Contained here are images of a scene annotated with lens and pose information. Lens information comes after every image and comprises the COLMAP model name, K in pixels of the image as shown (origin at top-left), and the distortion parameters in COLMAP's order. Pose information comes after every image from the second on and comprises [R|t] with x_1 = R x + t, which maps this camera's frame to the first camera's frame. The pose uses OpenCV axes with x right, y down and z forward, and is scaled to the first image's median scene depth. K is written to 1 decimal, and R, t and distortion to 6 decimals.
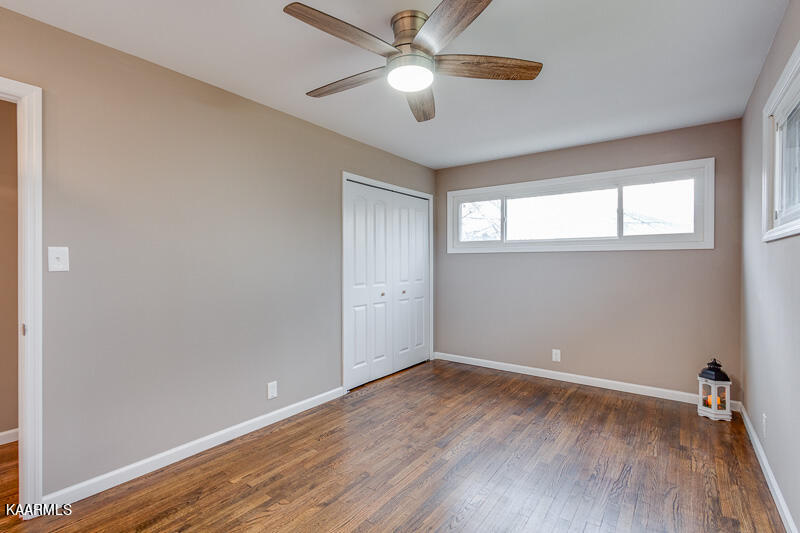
lens RADIAL K [[380.5, 0, 398.9], [0, 380.5, 261.2], [0, 0, 1]] dist [0.006080, -0.000289]
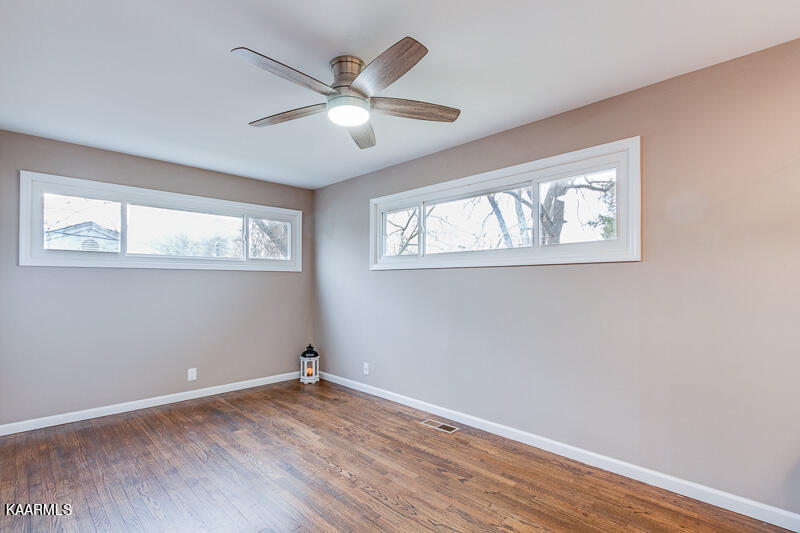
lens RADIAL K [[380.5, 0, 396.1], [0, 380.5, 273.1], [0, 0, 1]] dist [0.006080, -0.000289]
pose [[0.161329, 0.023649, 0.986617, -0.607386], [-0.006066, 0.999718, -0.022971, 0.005311], [-0.986882, -0.002279, 0.161427, 0.399403]]
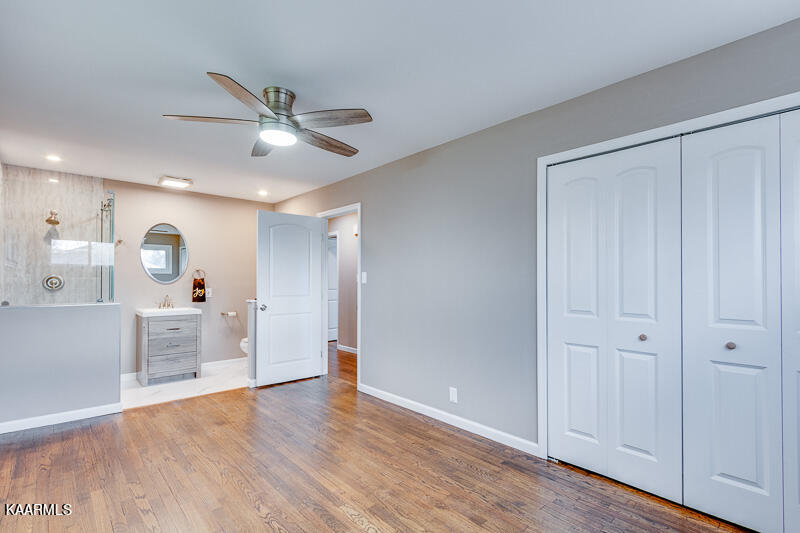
lens RADIAL K [[380.5, 0, 400.0], [0, 380.5, 273.2], [0, 0, 1]] dist [0.006080, -0.000289]
pose [[-0.198923, -0.015188, -0.979897, 0.705691], [0.001905, 0.999872, -0.015884, 0.003601], [0.980013, -0.005026, -0.198869, 0.965791]]
